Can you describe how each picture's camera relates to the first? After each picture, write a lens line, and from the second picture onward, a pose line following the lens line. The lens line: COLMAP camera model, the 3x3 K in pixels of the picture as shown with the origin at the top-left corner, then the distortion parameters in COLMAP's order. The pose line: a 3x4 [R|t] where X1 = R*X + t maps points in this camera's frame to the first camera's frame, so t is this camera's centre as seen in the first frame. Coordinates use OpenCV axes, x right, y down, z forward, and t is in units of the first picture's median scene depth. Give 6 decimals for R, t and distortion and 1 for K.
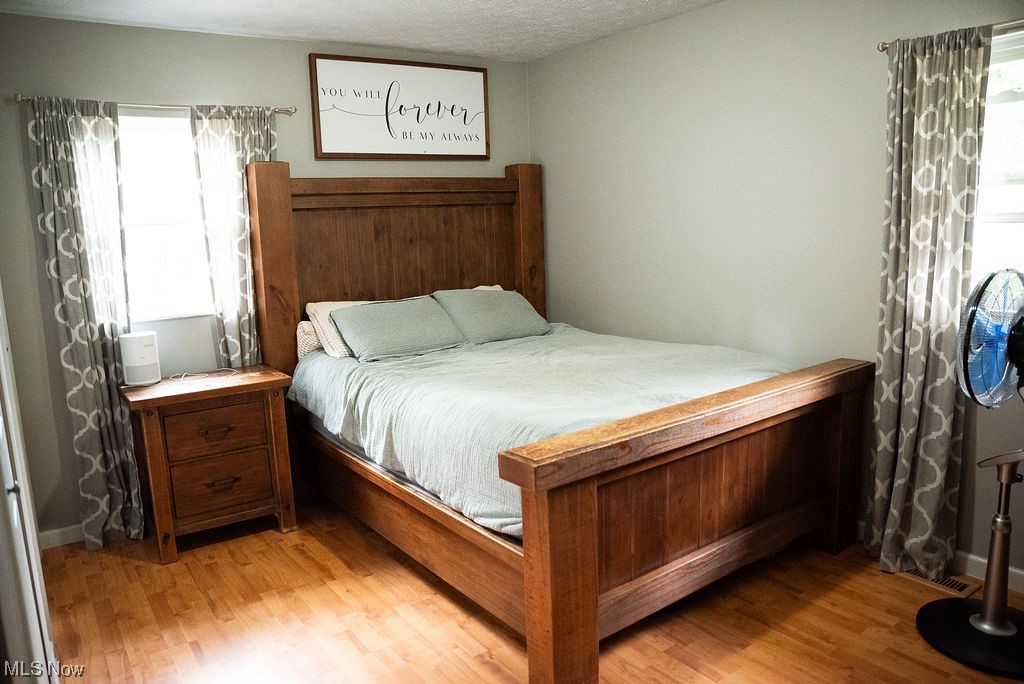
lens RADIAL K [[733.3, 0, 510.6], [0, 733.3, 337.6], [0, 0, 1]] dist [-0.146309, 0.096795]
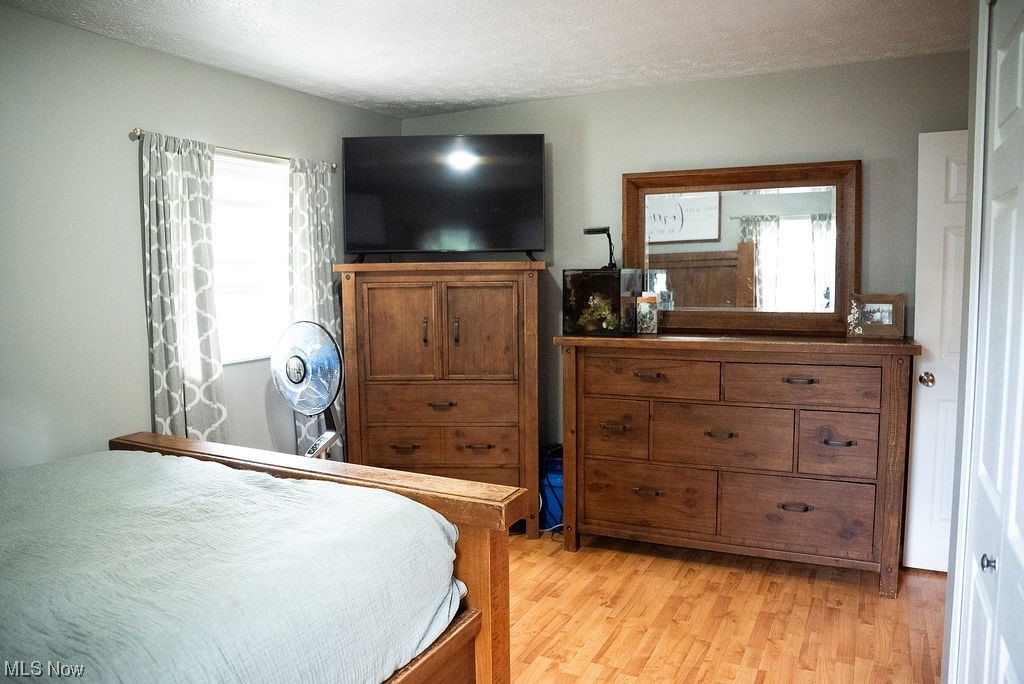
lens RADIAL K [[733.3, 0, 510.6], [0, 733.3, 337.6], [0, 0, 1]] dist [-0.146309, 0.096795]
pose [[-0.466329, -0.036141, 0.883873, -0.691974], [0.169230, 0.977067, 0.129237, -0.157222], [-0.868273, 0.209845, -0.449519, 1.074584]]
